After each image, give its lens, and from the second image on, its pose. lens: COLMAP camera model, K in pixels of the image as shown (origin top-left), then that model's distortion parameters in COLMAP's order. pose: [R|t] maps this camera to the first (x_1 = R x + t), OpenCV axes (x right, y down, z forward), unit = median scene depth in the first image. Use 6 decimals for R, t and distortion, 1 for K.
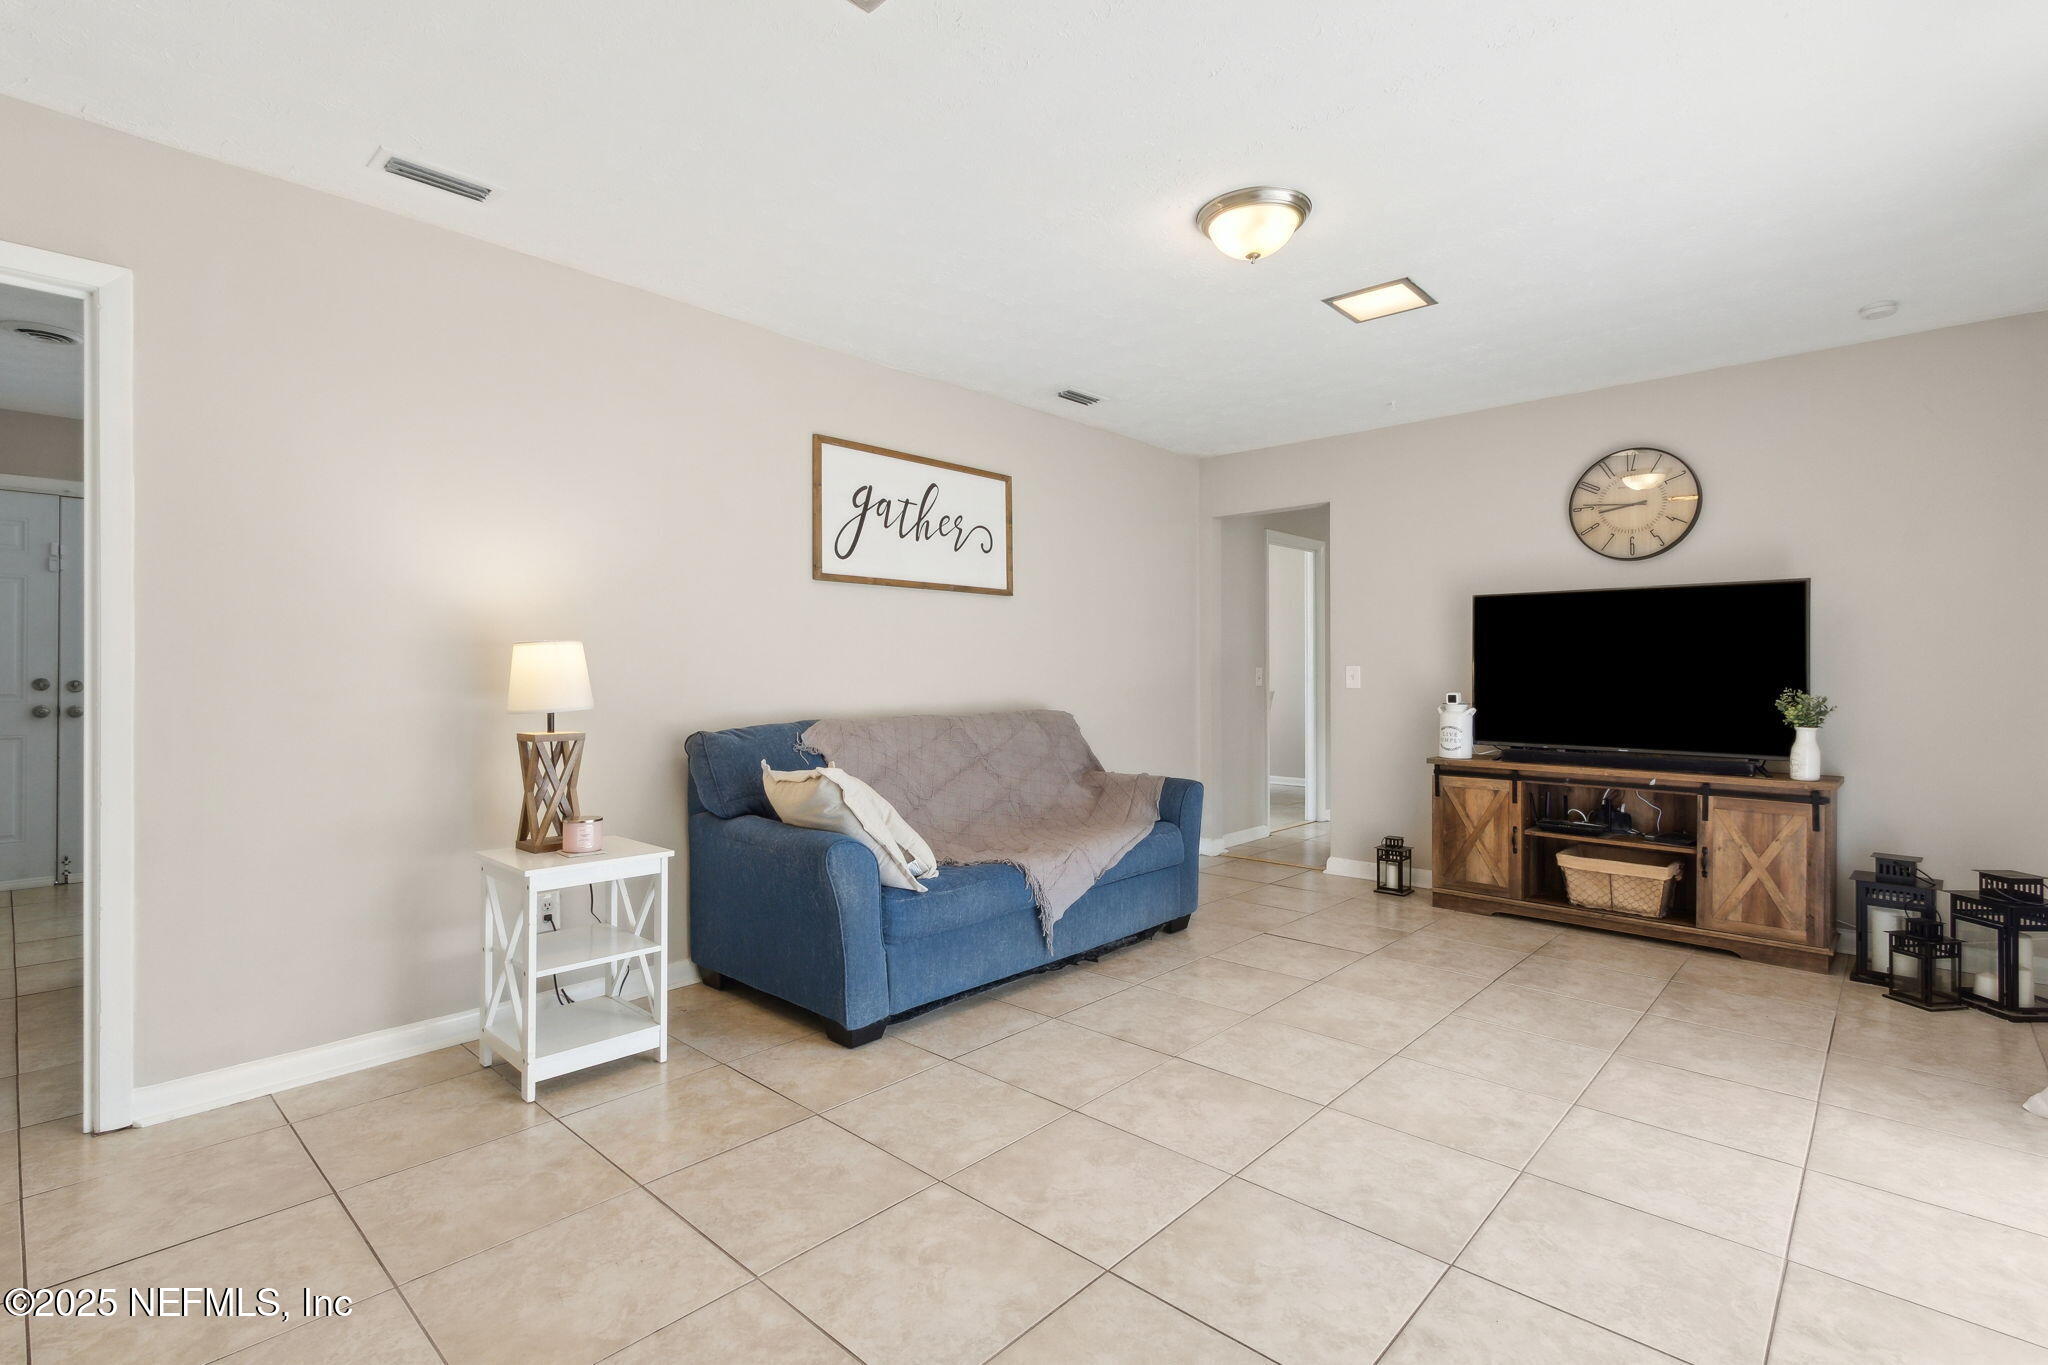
lens RADIAL K [[943.8, 0, 1019.6], [0, 943.8, 676.4], [0, 0, 1]] dist [0.002869, -0.000715]
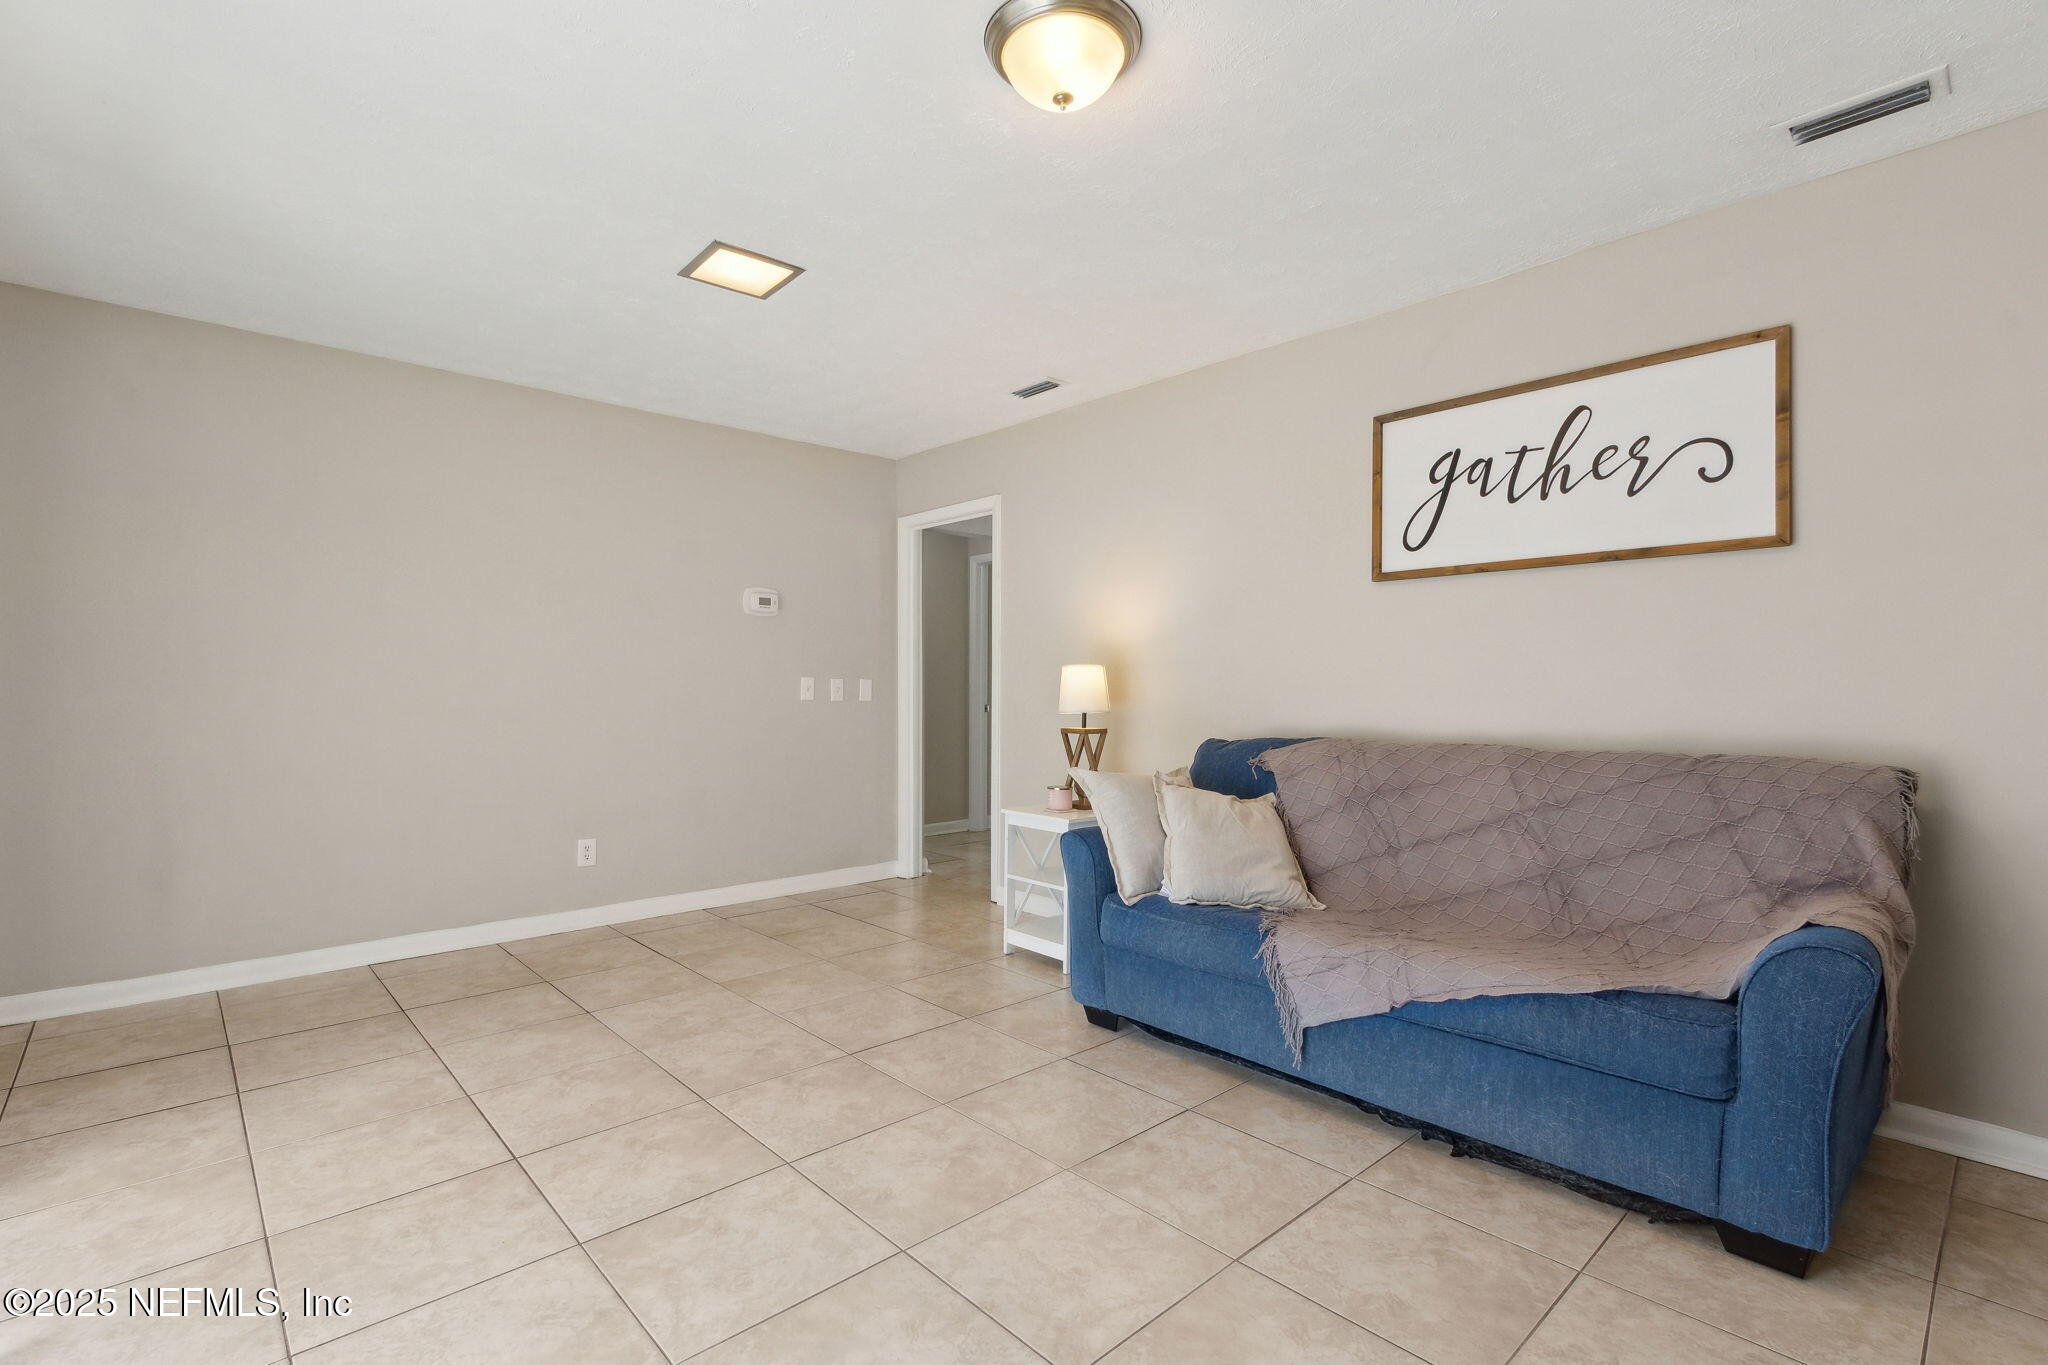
lens RADIAL K [[943.8, 0, 1019.7], [0, 943.8, 682.8], [0, 0, 1]] dist [0.002869, -0.000715]
pose [[-0.078908, -0.006095, -0.996863, 0.750033], [-0.007315, 0.999958, -0.005535, 0.000098], [0.996855, 0.006855, -0.078950, 0.798837]]
